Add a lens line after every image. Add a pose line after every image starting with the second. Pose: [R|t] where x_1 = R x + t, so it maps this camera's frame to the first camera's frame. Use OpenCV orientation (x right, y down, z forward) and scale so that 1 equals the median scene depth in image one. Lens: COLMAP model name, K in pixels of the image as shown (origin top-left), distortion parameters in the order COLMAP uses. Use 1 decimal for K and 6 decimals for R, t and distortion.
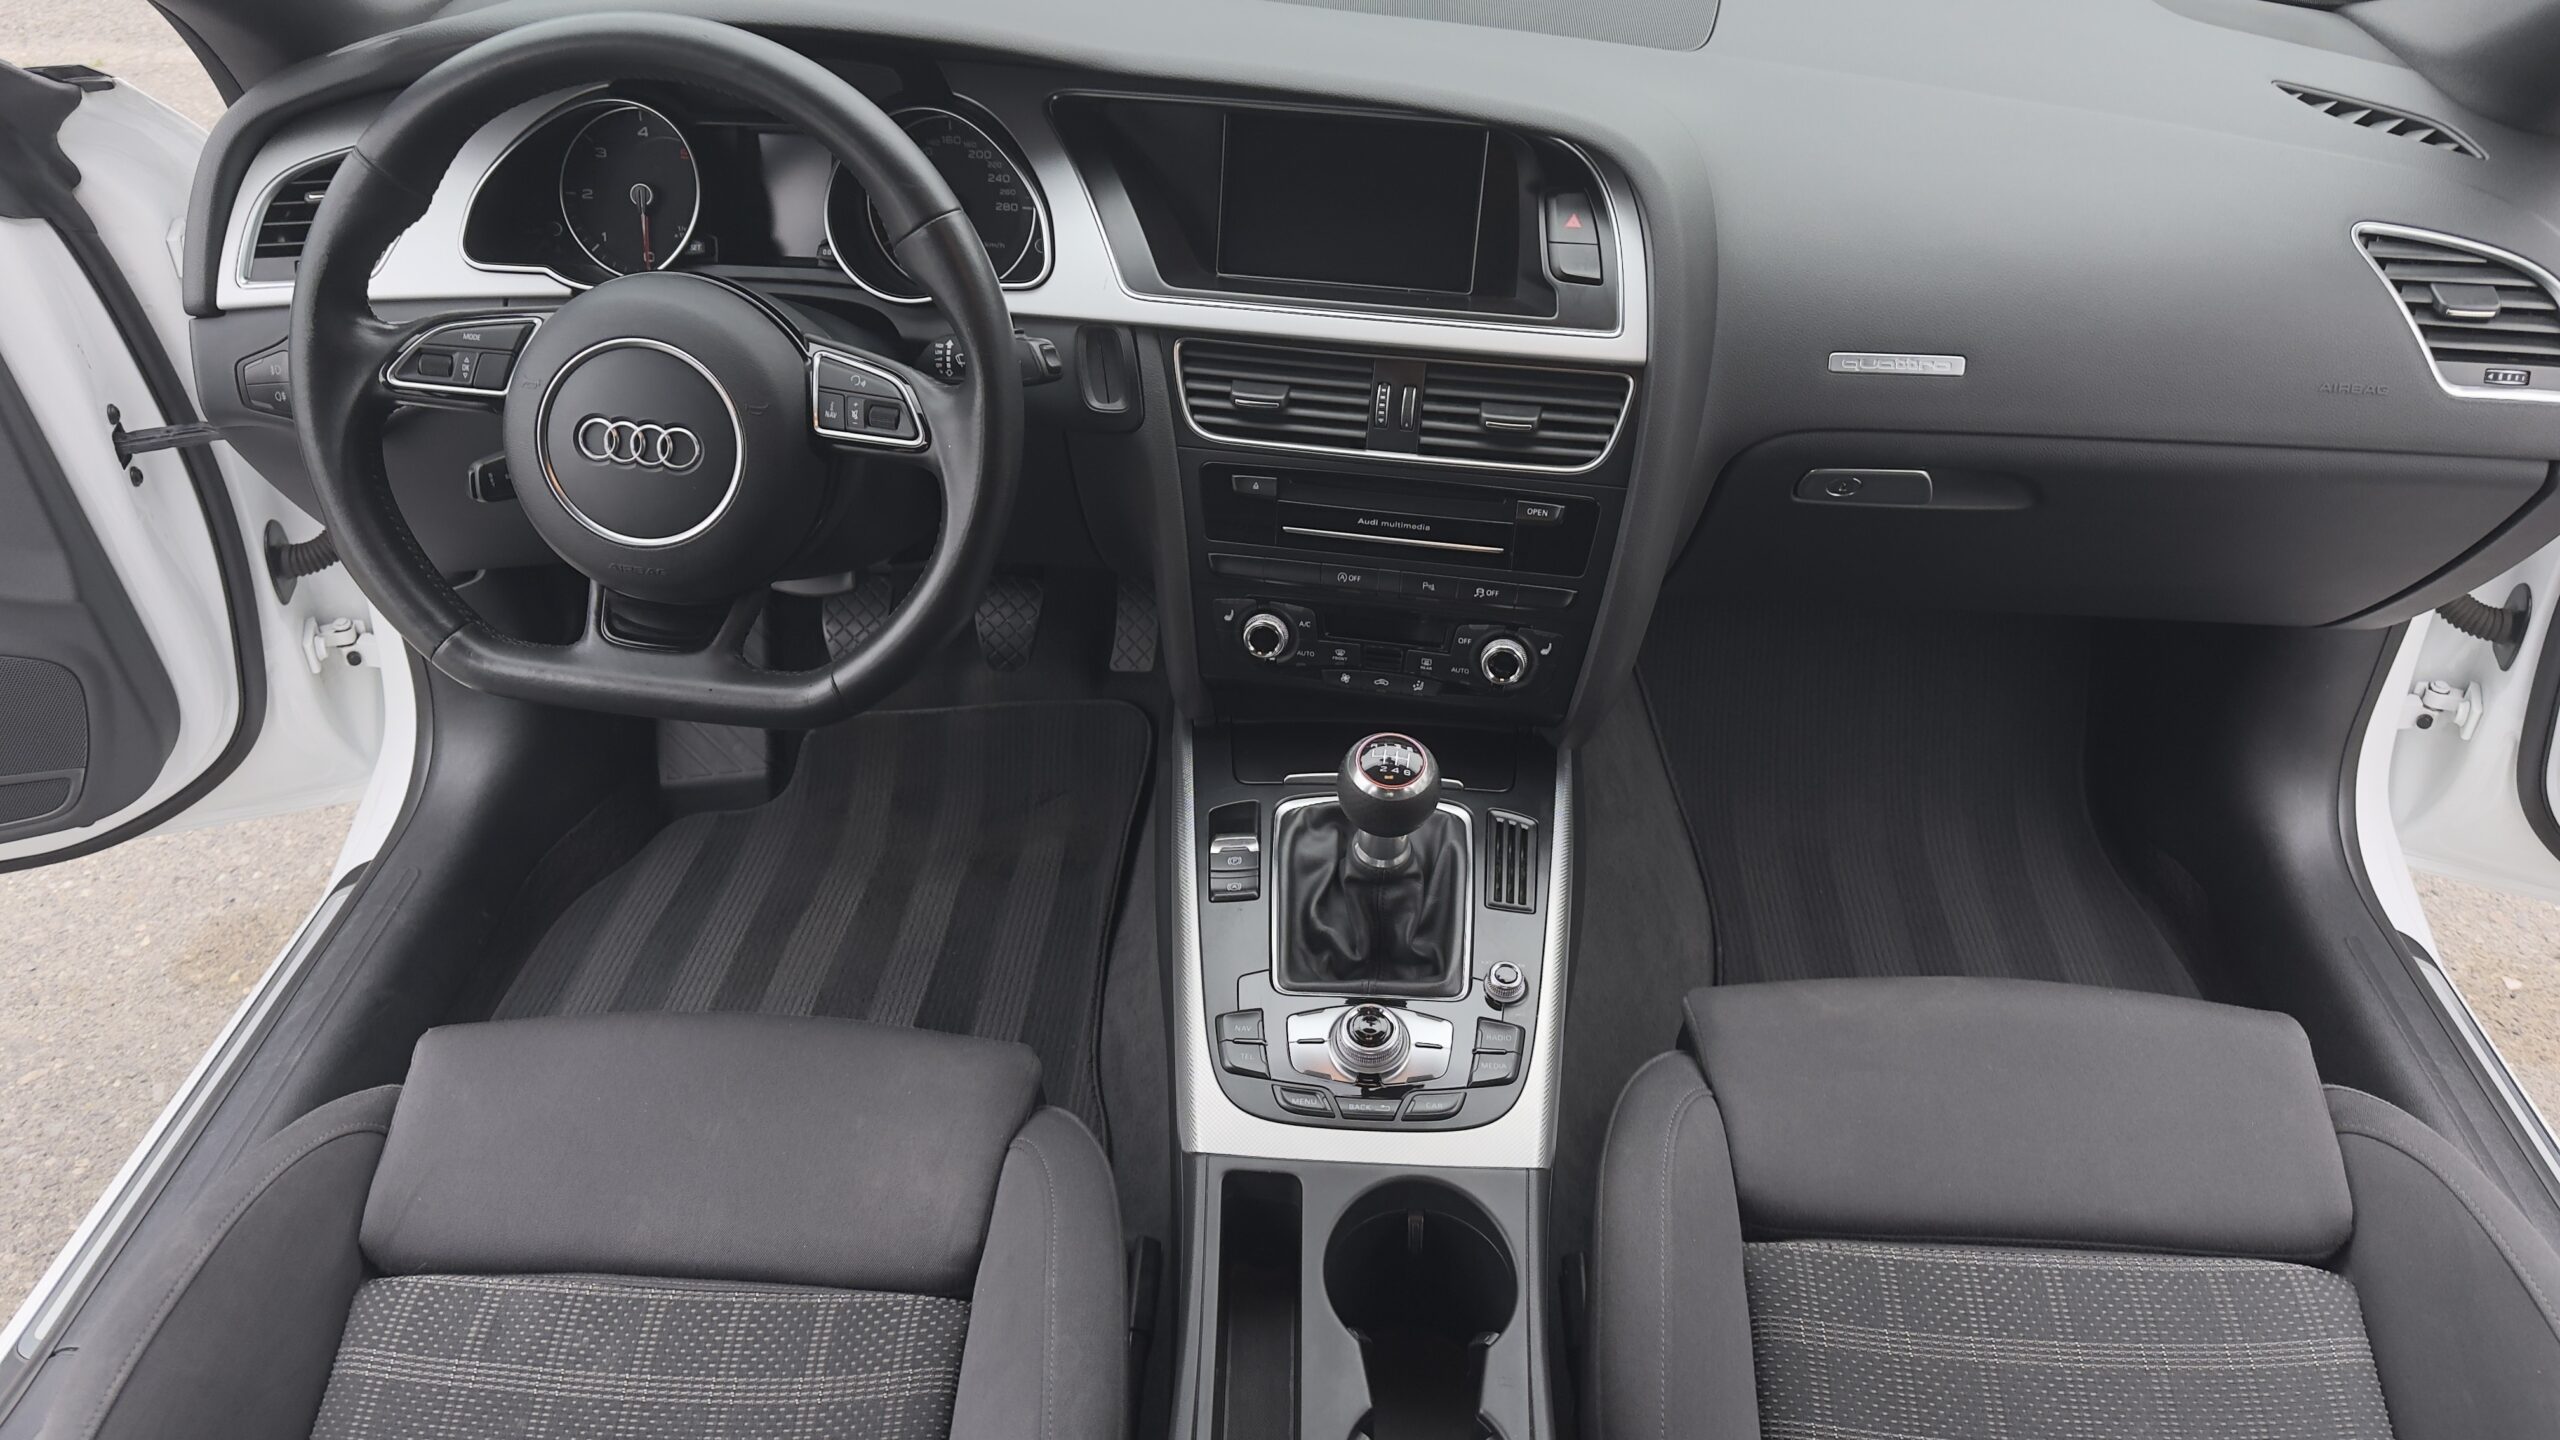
lens RADIAL K [[1765.8, 0, 1284.3], [0, 1765.8, 731.4], [0, 0, 1]] dist [0.122635, -0.163173]
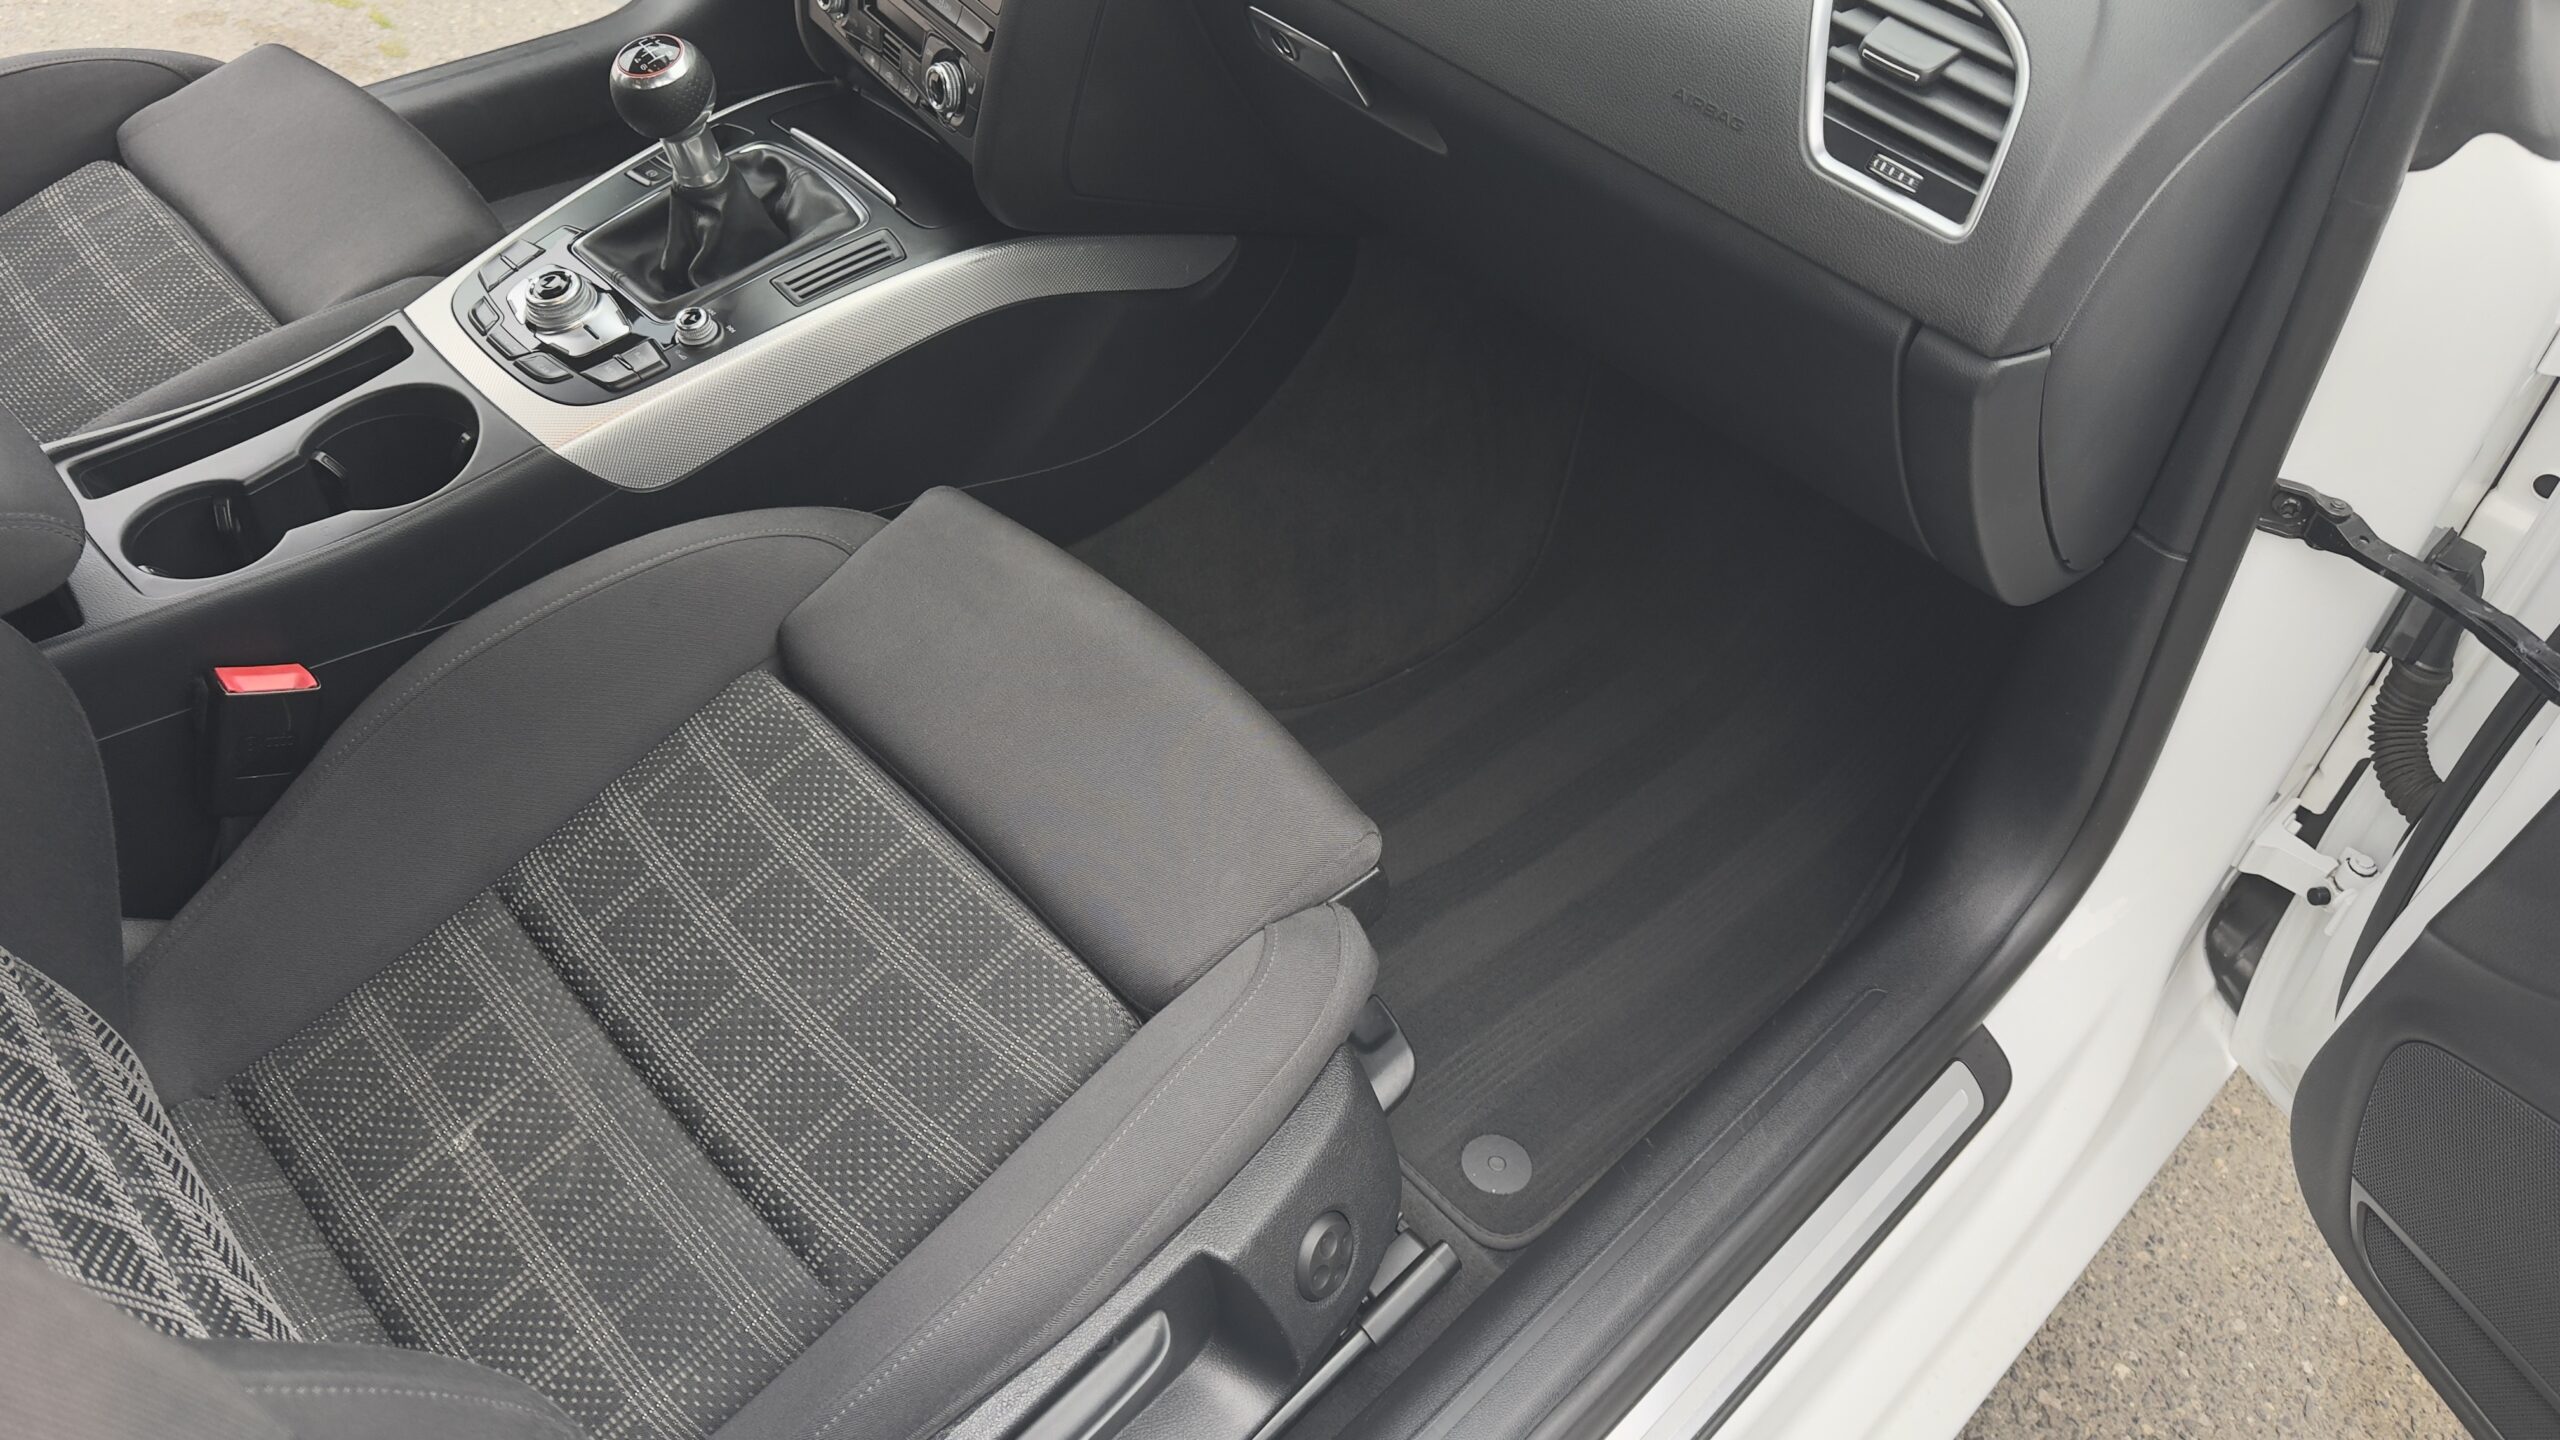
lens RADIAL K [[1834.8, 0, 1280.0], [0, 1834.8, 720.0], [0, 0, 1]] dist [0.000039, 0.000174]
pose [[0.727870, 0.522061, -0.444586, 0.909001], [-0.465504, 0.852260, 0.238660, -0.069841], [0.503498, 0.033243, 0.863356, 0.250975]]
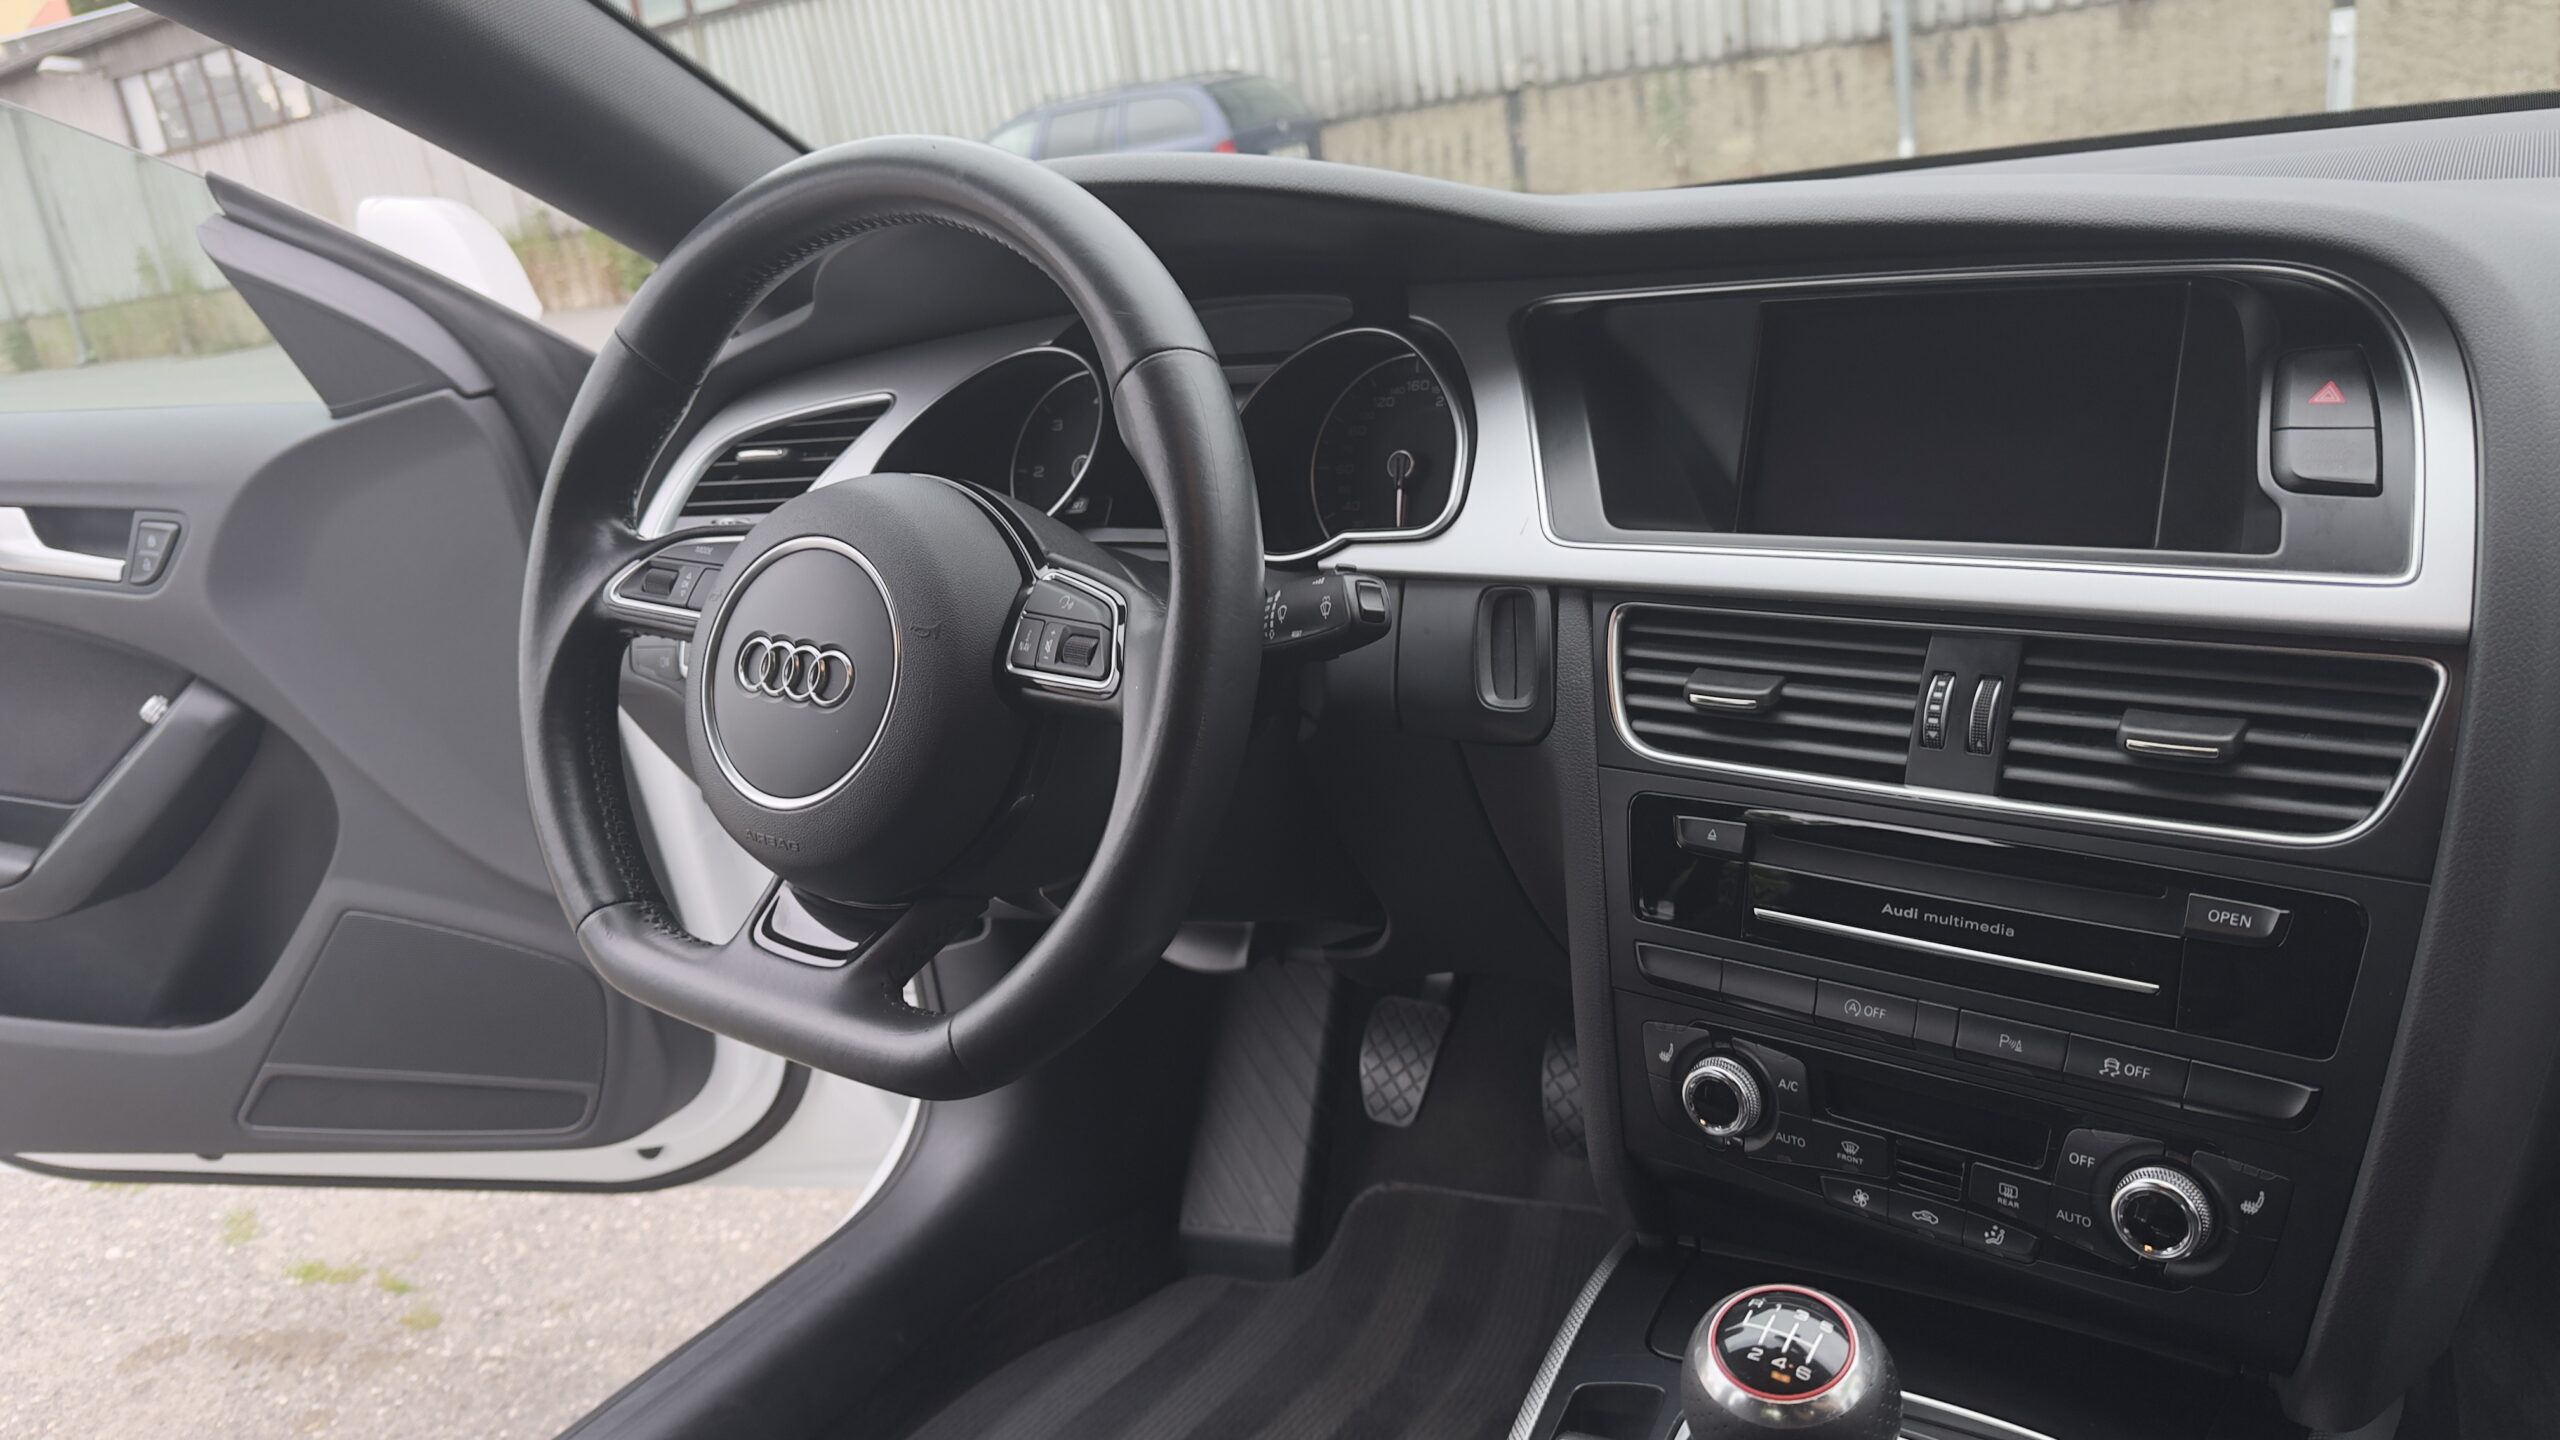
lens RADIAL K [[1807.1, 0, 1253.7], [0, 1807.1, 725.4], [0, 0, 1]] dist [0.129766, -0.250249]
pose [[0.852996, 0.046402, -0.519851, 0.174209], [-0.197326, 0.950780, -0.238915, 0.004370], [0.483177, 0.306374, 0.820168, 0.415448]]
